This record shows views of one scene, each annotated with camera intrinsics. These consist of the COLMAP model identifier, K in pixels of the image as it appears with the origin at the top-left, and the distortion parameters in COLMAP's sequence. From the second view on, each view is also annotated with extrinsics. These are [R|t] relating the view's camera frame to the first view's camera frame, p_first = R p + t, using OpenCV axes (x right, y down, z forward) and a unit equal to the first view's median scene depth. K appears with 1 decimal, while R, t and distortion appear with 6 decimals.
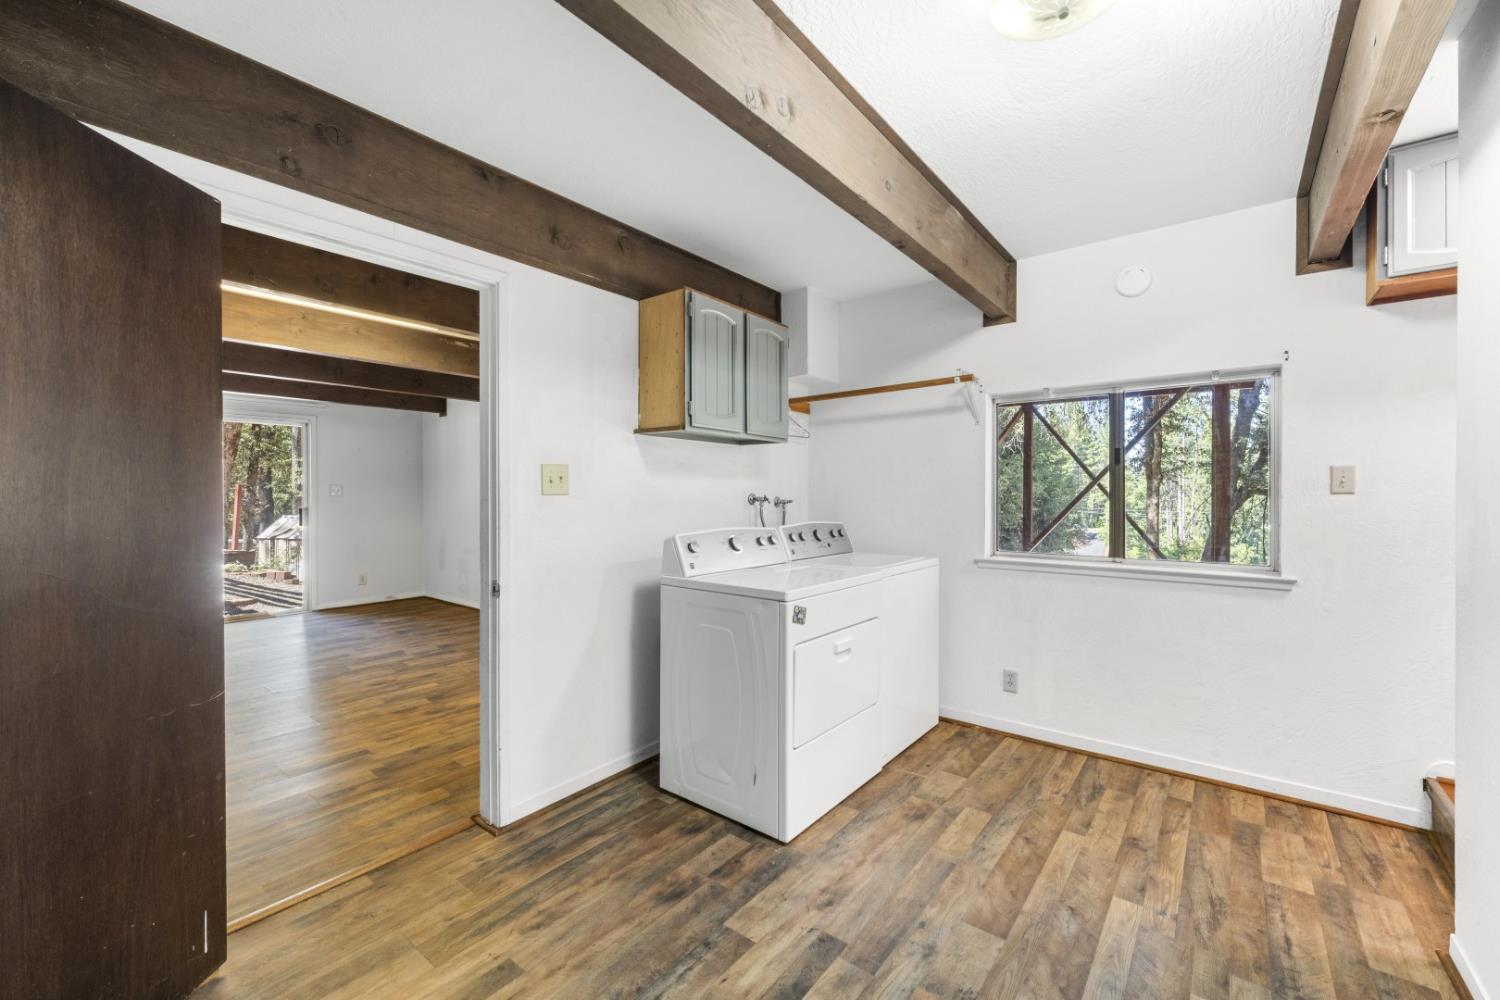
lens RADIAL K [[611.1, 0, 748.5], [0, 611.1, 495.8], [0, 0, 1]] dist [0.000180, 0.000109]
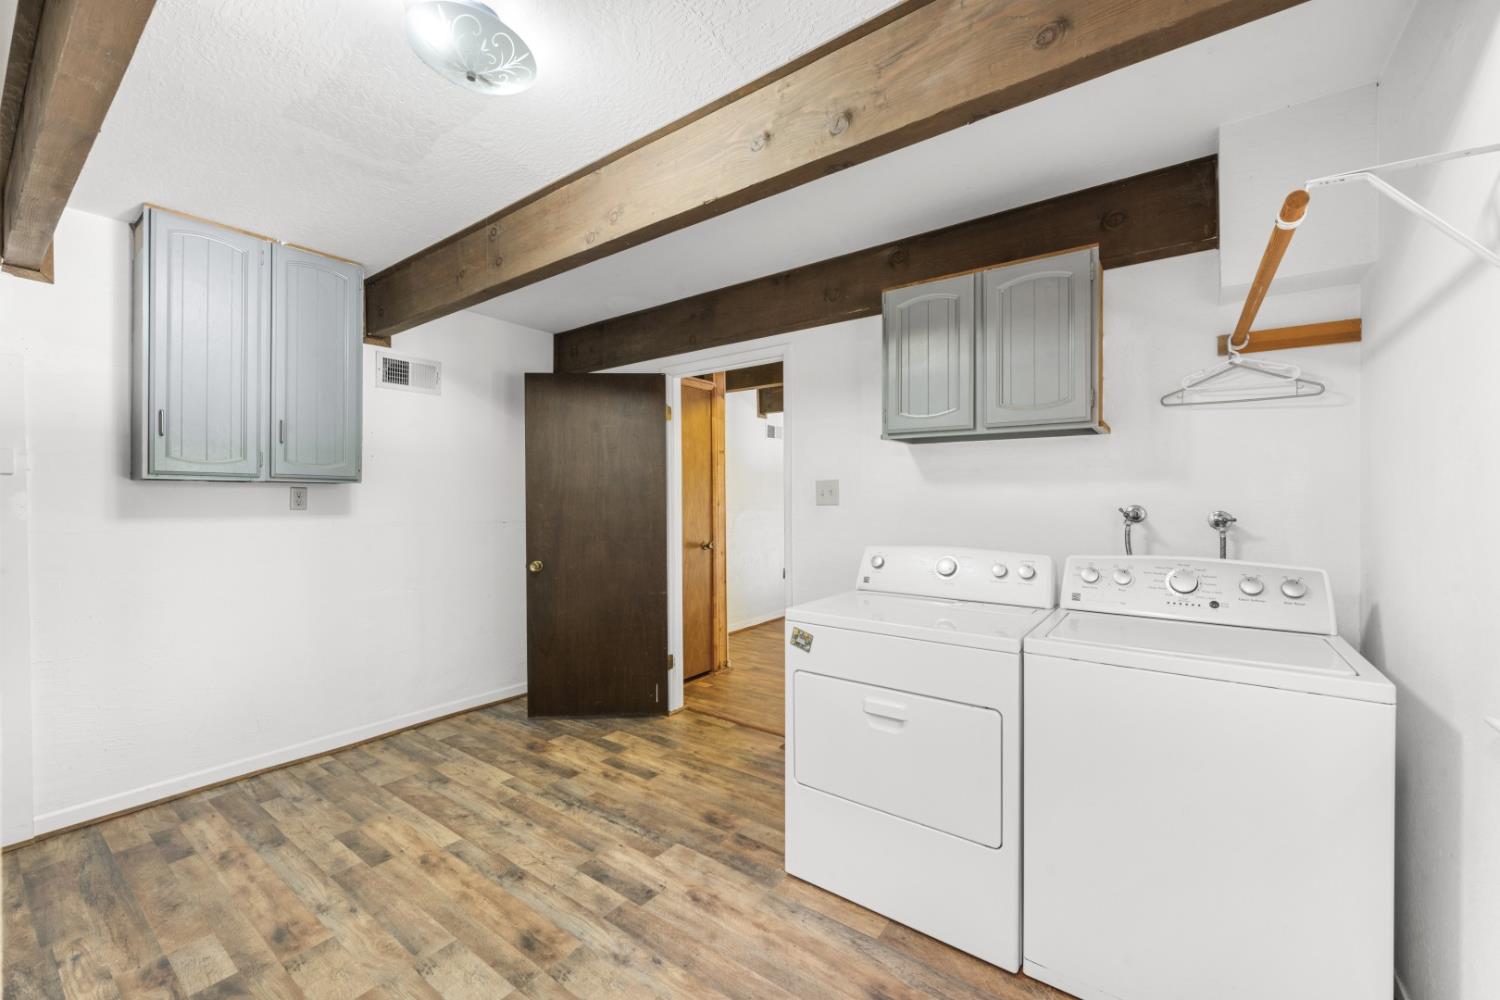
lens RADIAL K [[611.1, 0, 752.7], [0, 611.1, 499.3], [0, 0, 1]] dist [0.000180, 0.000109]
pose [[0.026725, 0.001706, -0.999641, 1.184207], [0.000762, 0.999998, 0.001727, -0.020775], [0.999643, -0.000808, 0.026724, 1.072214]]
